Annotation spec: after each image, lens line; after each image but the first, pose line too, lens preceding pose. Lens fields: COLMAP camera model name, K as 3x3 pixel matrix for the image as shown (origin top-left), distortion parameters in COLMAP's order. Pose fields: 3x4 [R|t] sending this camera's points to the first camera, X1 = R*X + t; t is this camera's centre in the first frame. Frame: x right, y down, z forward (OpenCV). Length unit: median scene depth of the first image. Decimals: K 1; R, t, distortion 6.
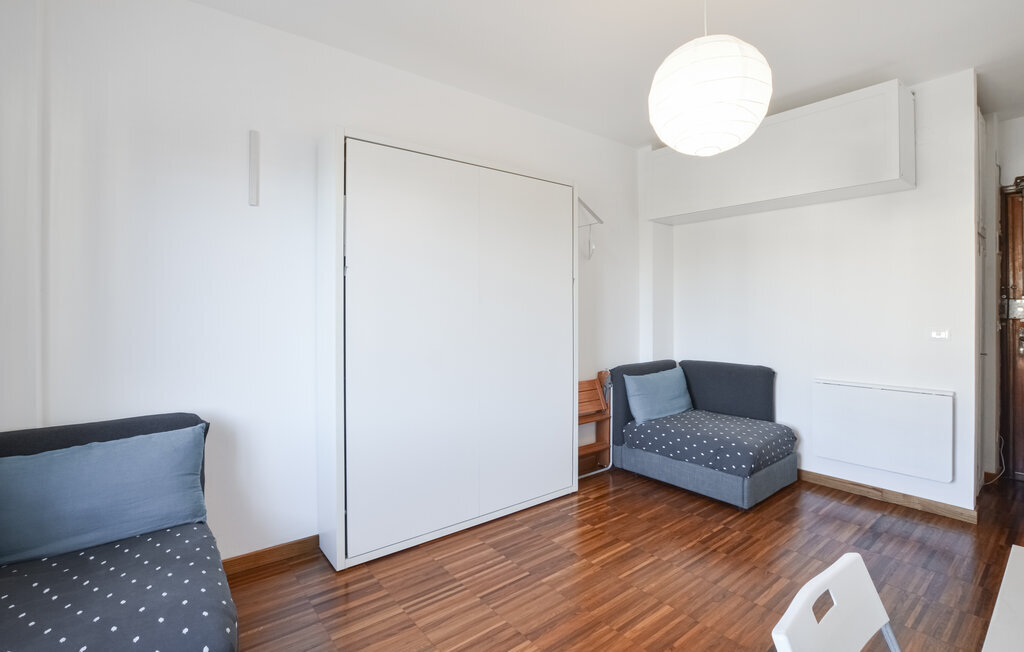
lens RADIAL K [[484.3, 0, 512.0], [0, 484.3, 310.7], [0, 0, 1]] dist [-0.000170, 0.000180]
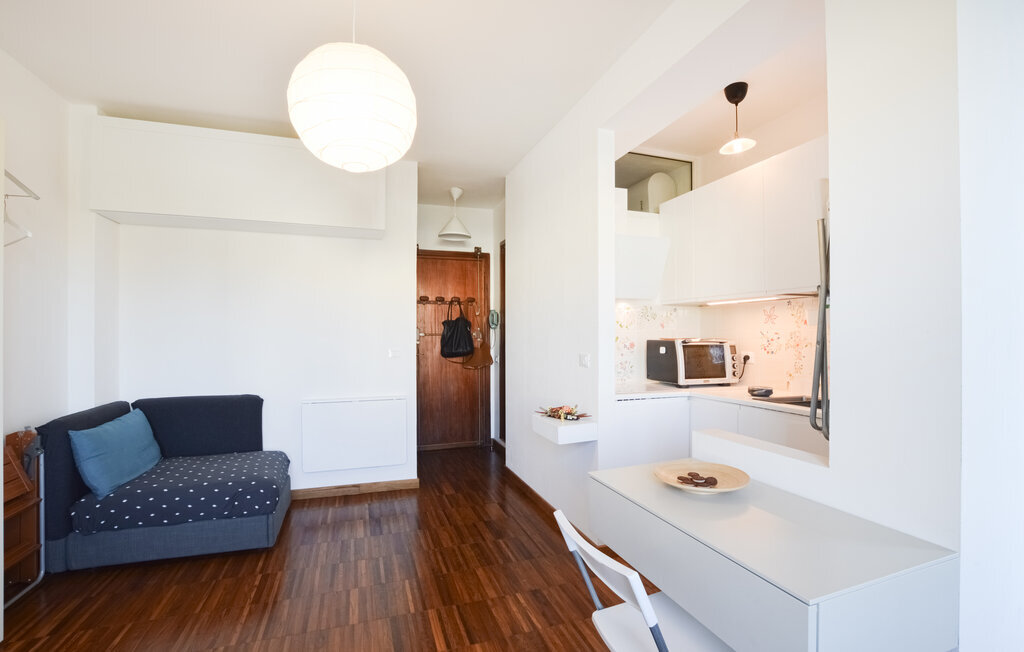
lens RADIAL K [[476.7, 0, 514.0], [0, 476.7, 338.3], [0, 0, 1]] dist [-0.001880, -0.000361]
pose [[0.347797, -0.004816, 0.937557, -0.209633], [0.001226, 0.999988, 0.004682, 0.000315], [-0.937569, -0.000479, 0.347799, 0.226289]]
